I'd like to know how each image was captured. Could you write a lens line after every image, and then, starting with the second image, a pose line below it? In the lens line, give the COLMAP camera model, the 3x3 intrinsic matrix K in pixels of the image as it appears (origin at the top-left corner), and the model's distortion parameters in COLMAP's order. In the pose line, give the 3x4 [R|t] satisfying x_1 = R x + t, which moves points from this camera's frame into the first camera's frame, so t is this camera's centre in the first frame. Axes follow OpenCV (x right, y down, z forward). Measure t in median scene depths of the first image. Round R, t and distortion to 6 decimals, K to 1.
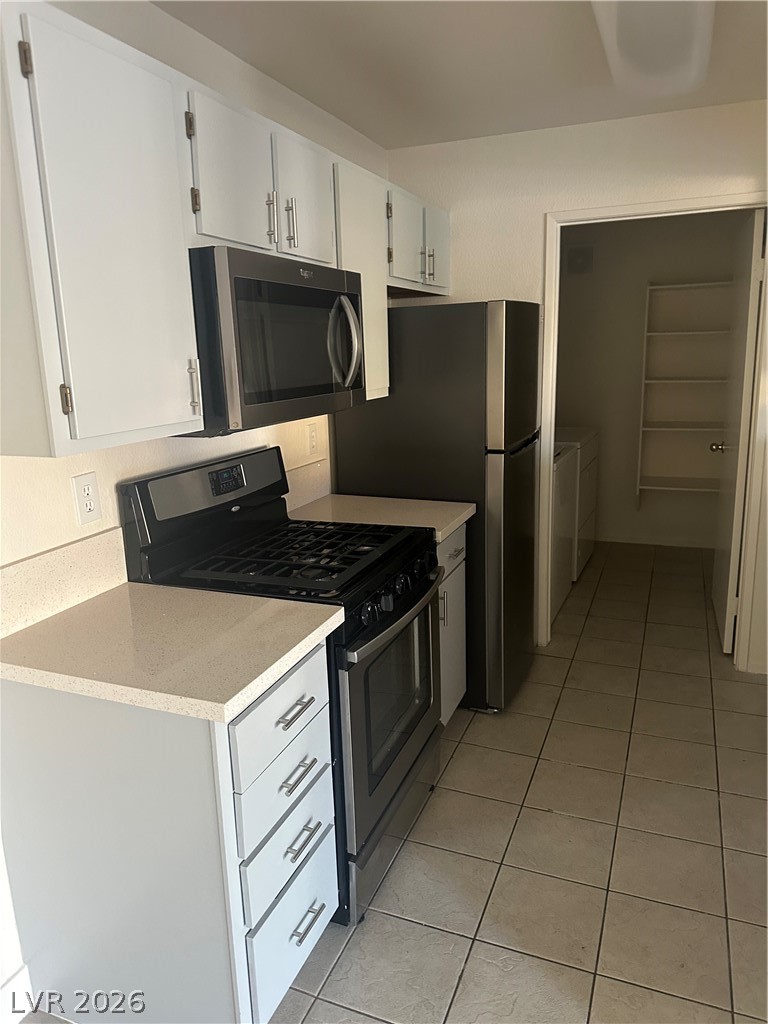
lens RADIAL K [[728.2, 0, 378.8], [0, 728.2, 507.3], [0, 0, 1]] dist [0.061135, -0.087899]
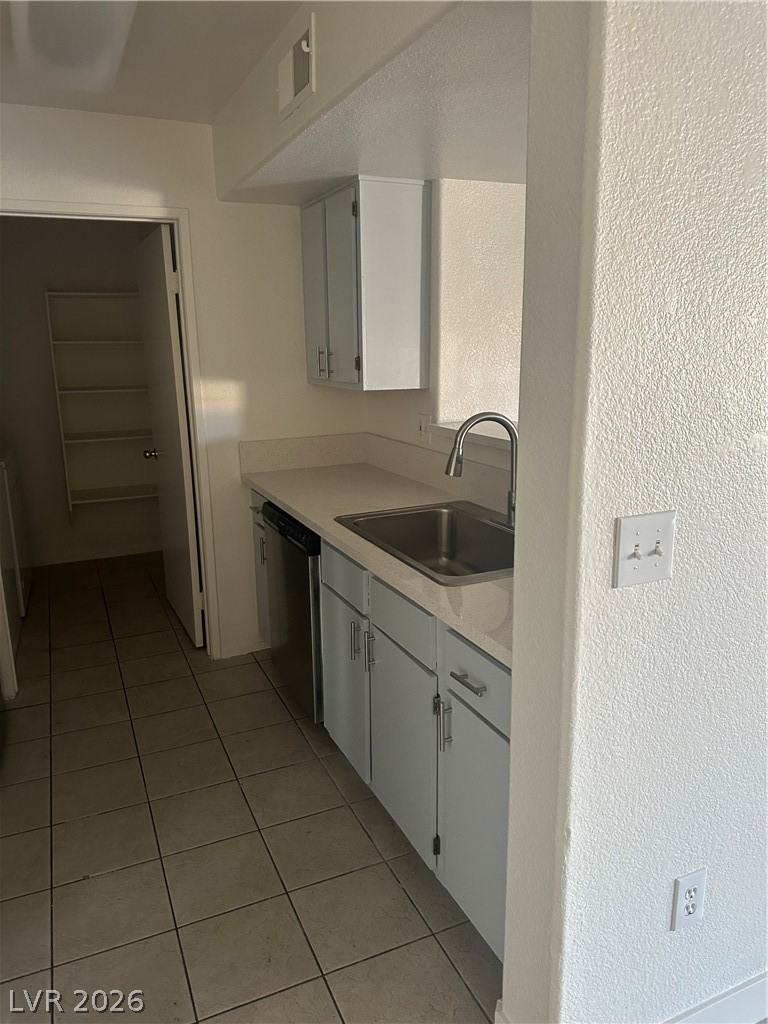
lens RADIAL K [[728.2, 0, 378.8], [0, 728.2, 507.3], [0, 0, 1]] dist [0.061135, -0.087899]
pose [[0.697307, -0.141855, 0.702596, -0.055474], [0.152056, 0.987186, 0.048404, -0.010734], [-0.700459, 0.073081, 0.709941, 0.064788]]
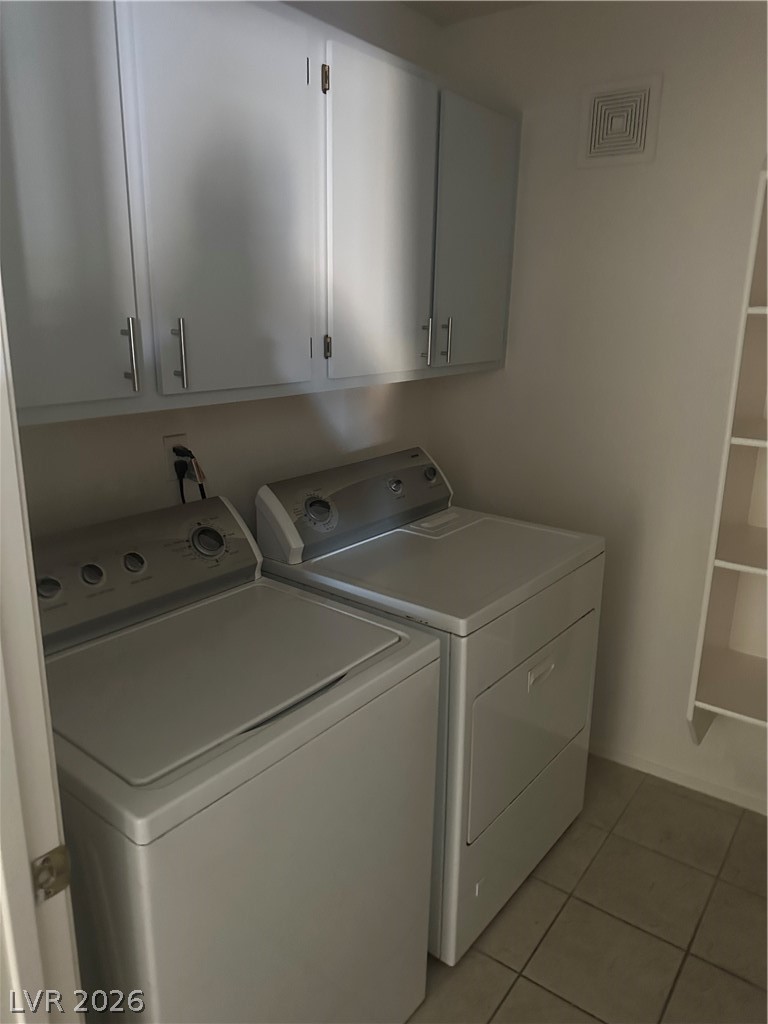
lens RADIAL K [[716.0, 0, 384.0], [0, 716.0, 512.0], [0, 0, 1]] dist [0.077802, -0.094124]
pose [[0.972169, 0.097685, -0.212945, 0.395273], [-0.091131, 0.995019, 0.040400, -0.192913], [0.215831, -0.019870, 0.976229, 0.870503]]
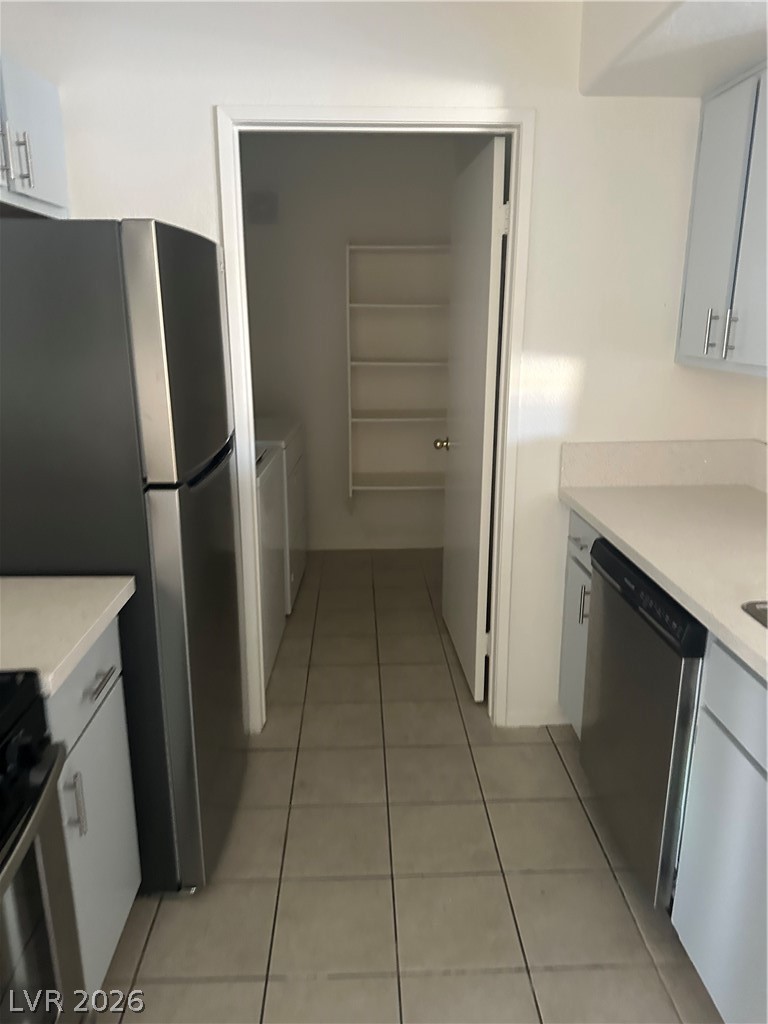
lens RADIAL K [[728.2, 0, 378.8], [0, 728.2, 507.3], [0, 0, 1]] dist [0.061135, -0.087899]
pose [[0.915460, -0.072978, 0.395736, 0.067375], [0.060616, 0.997205, 0.043672, -0.059307], [-0.397817, -0.015992, 0.917325, 0.307282]]
